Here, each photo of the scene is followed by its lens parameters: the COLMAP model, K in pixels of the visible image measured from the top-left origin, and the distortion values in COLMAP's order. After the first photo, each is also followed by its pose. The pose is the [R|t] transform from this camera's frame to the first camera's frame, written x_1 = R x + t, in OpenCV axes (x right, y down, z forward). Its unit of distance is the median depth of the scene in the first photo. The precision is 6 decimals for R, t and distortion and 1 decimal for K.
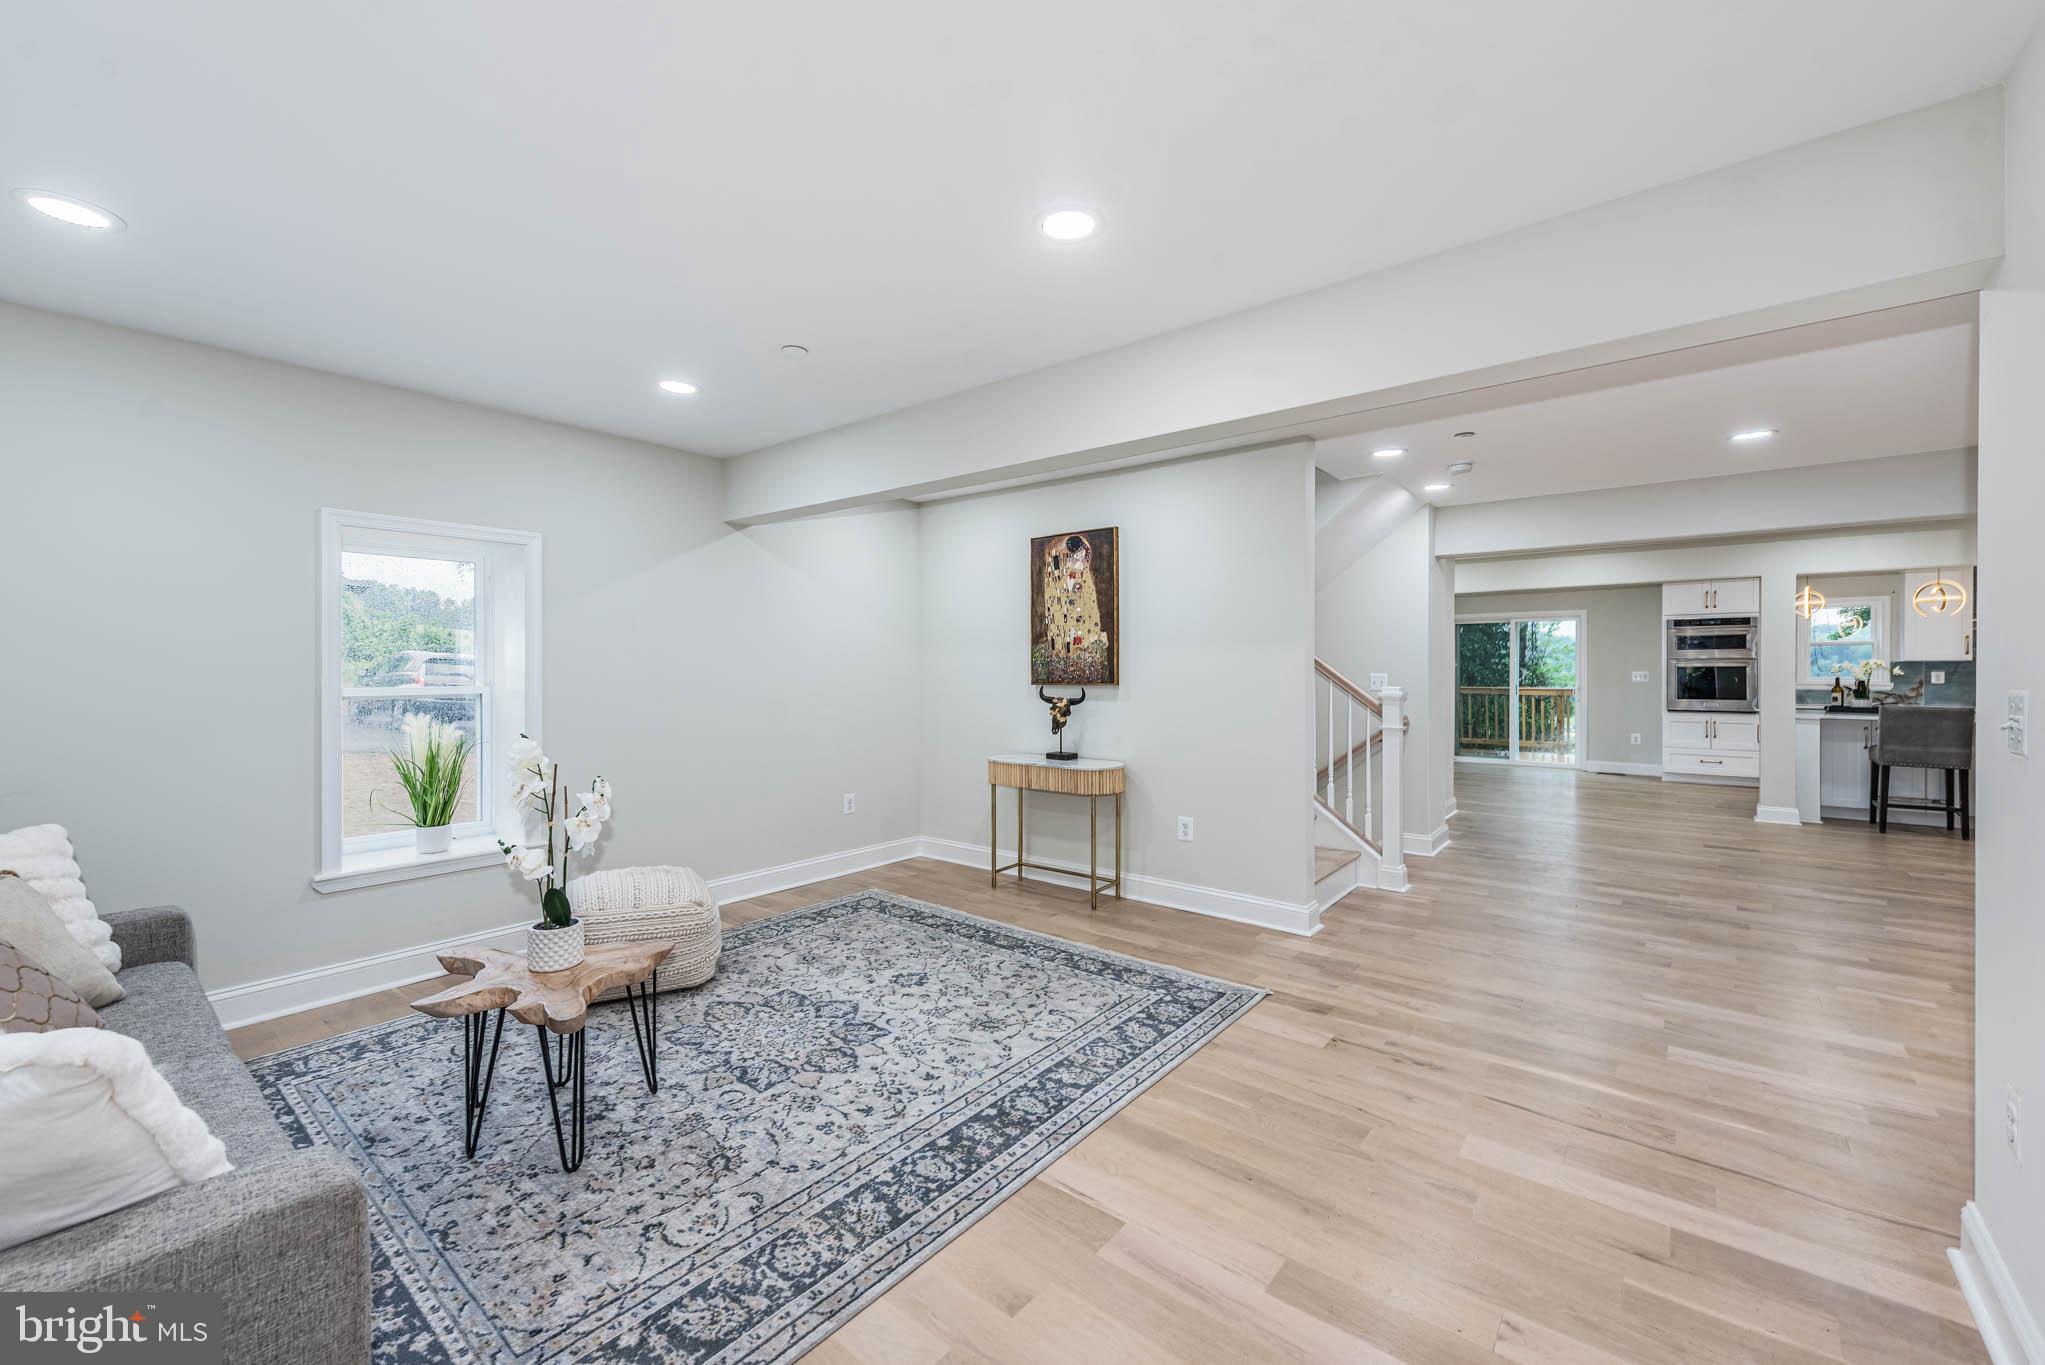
lens RADIAL K [[821.4, 0, 1011.5], [0, 821.4, 682.2], [0, 0, 1]] dist [0.010703, -0.000794]
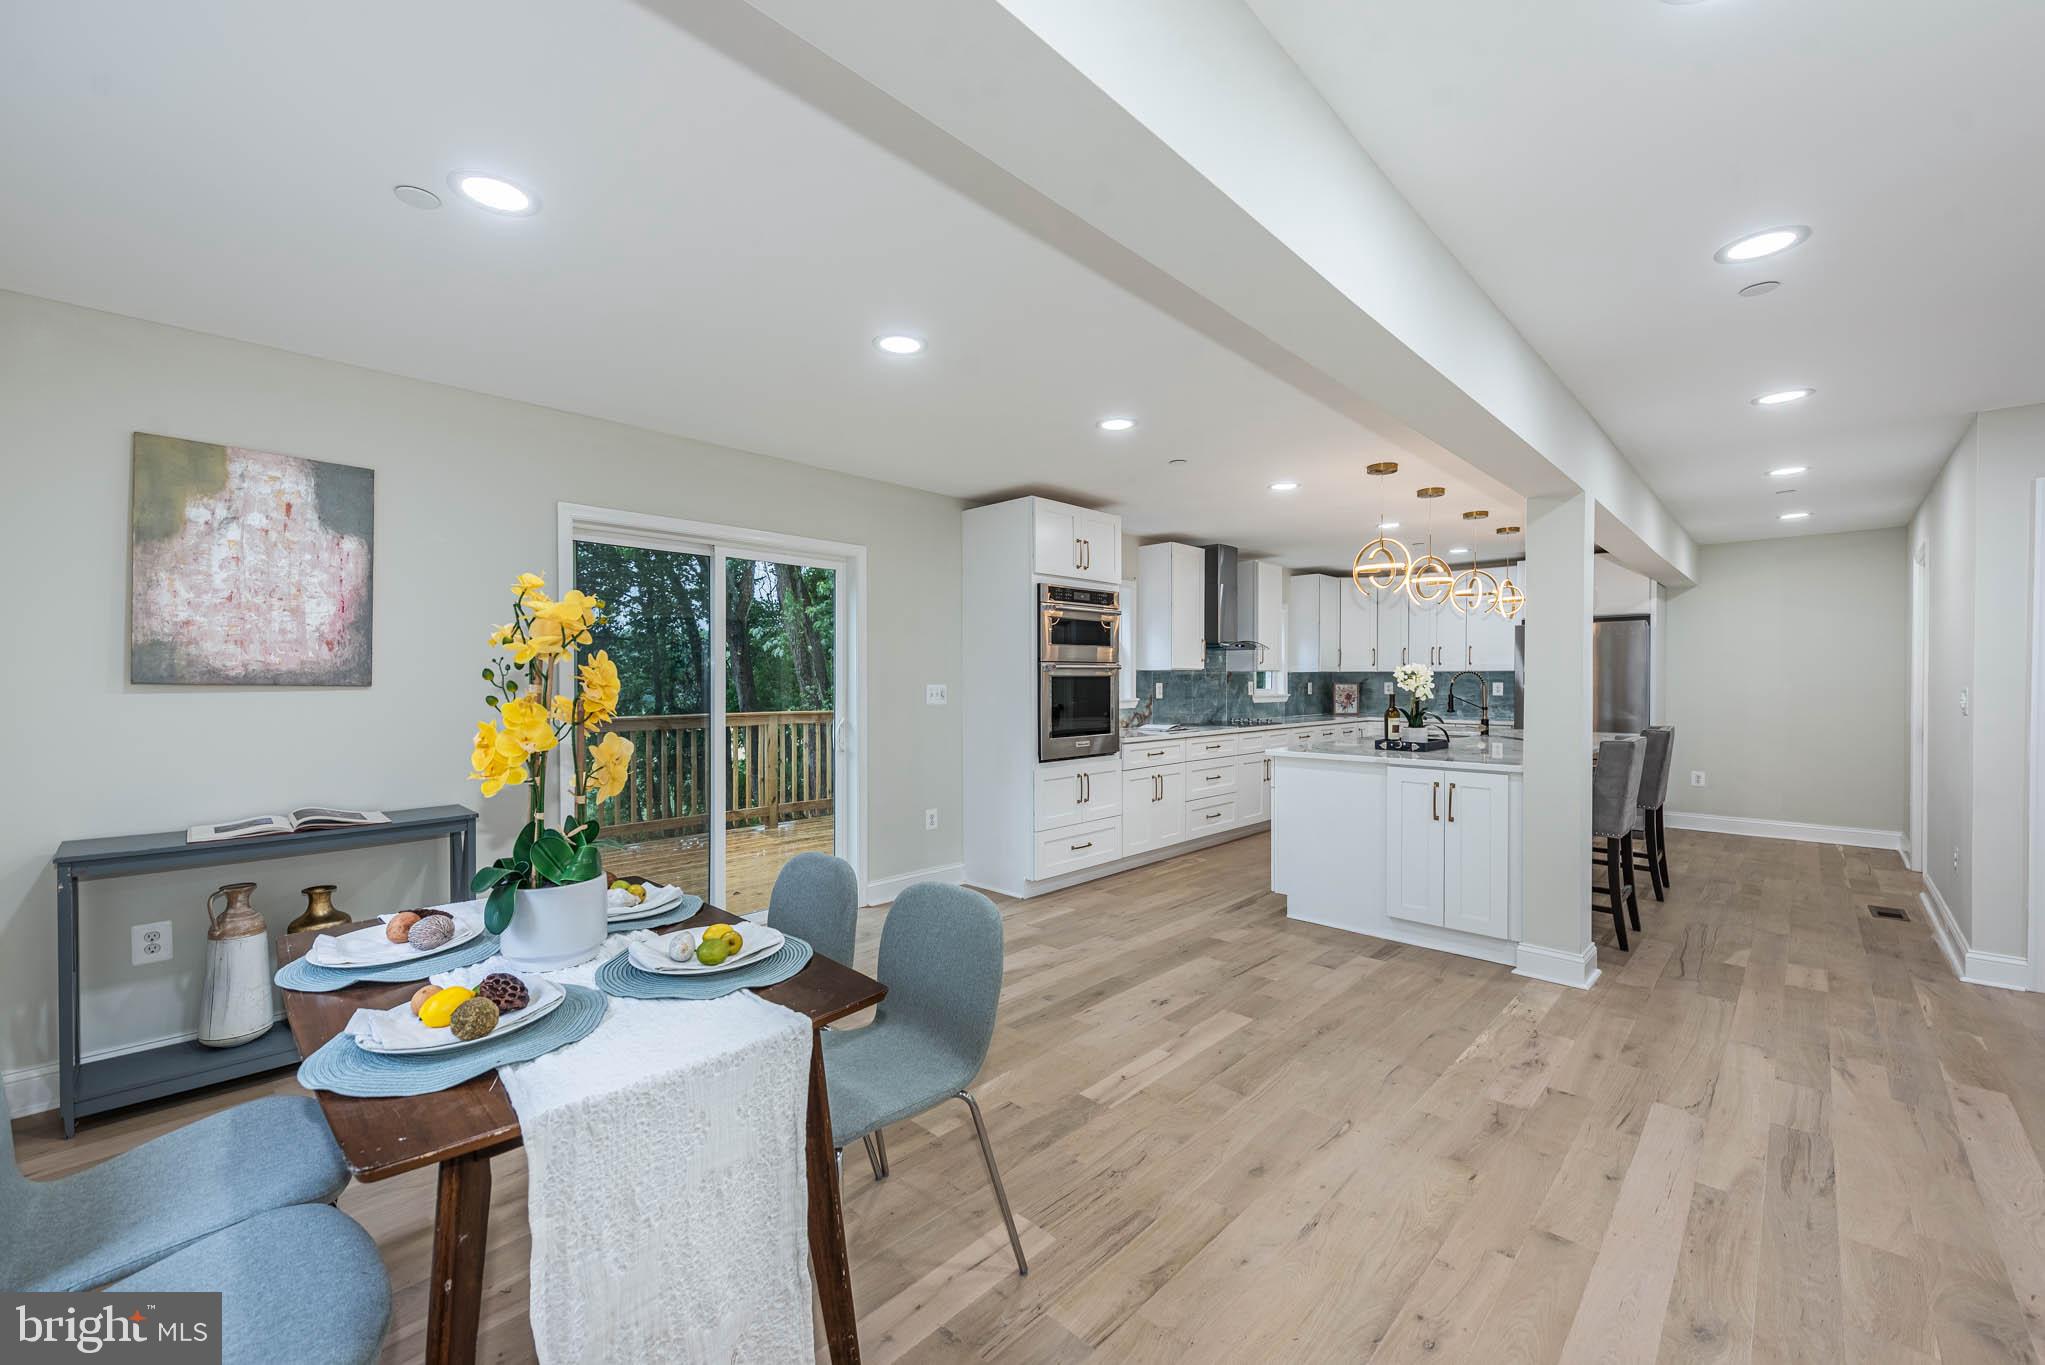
lens RADIAL K [[818.5, 0, 1008.2], [0, 818.5, 688.0], [0, 0, 1]] dist [0.012585, -0.000511]
pose [[0.092300, -0.009613, 0.995685, 0.288772], [0.015300, 0.999849, 0.008235, -0.015763], [-0.995614, 0.014474, 0.092433, 0.987544]]
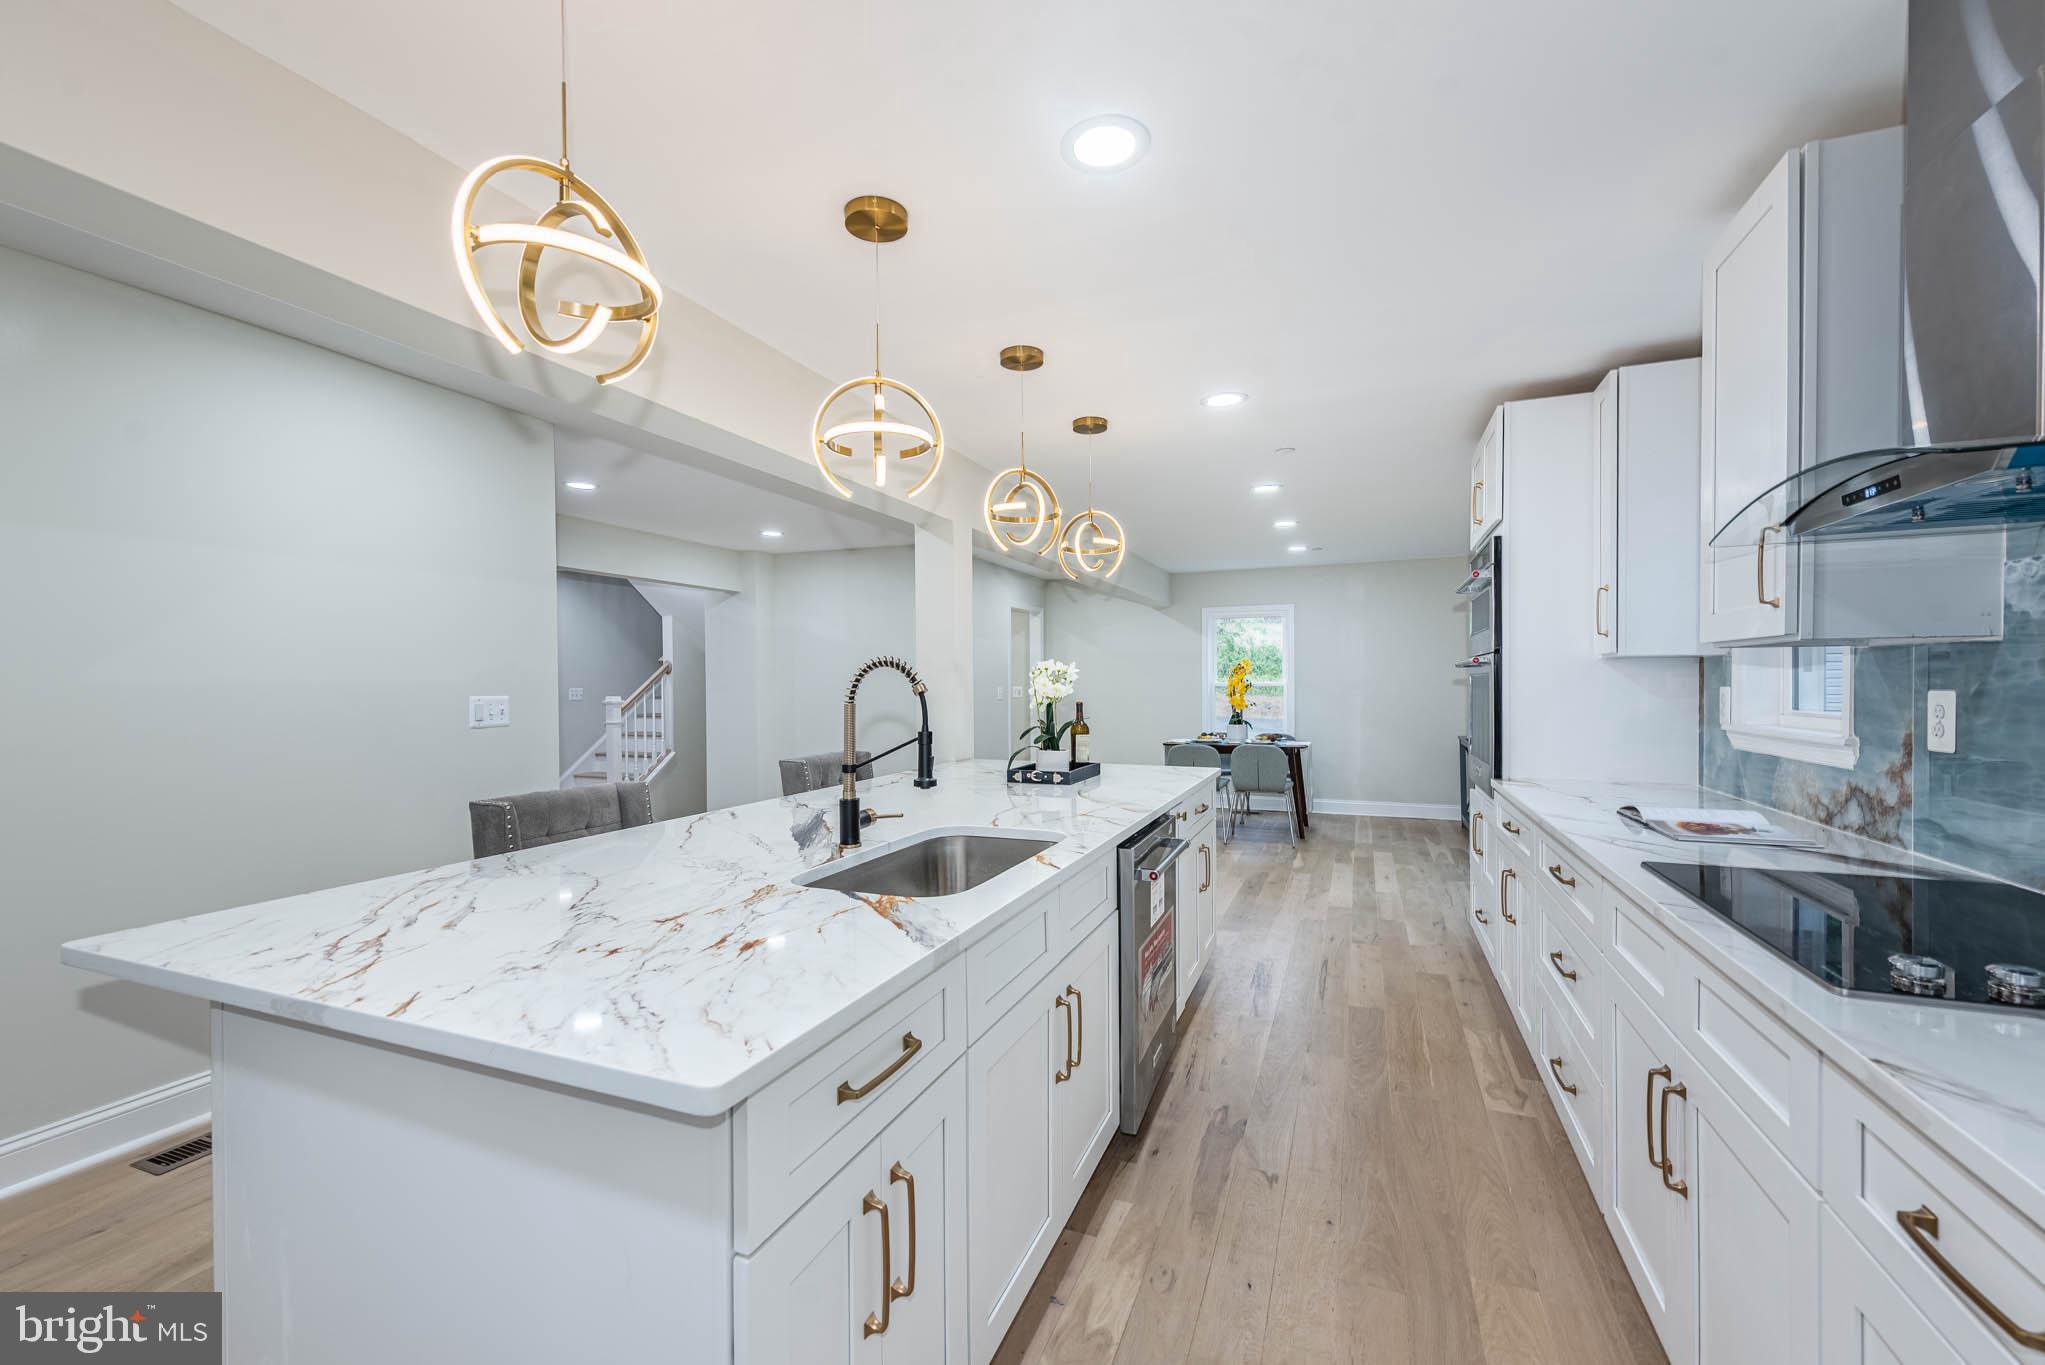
lens RADIAL K [[818.5, 0, 1008.2], [0, 818.5, 688.0], [0, 0, 1]] dist [0.012585, -0.000511]
pose [[0.271006, 0.004299, -0.962568, 1.147979], [-0.008513, 0.999962, 0.002070, -0.011231], [0.962540, 0.007634, 0.271032, 0.670978]]
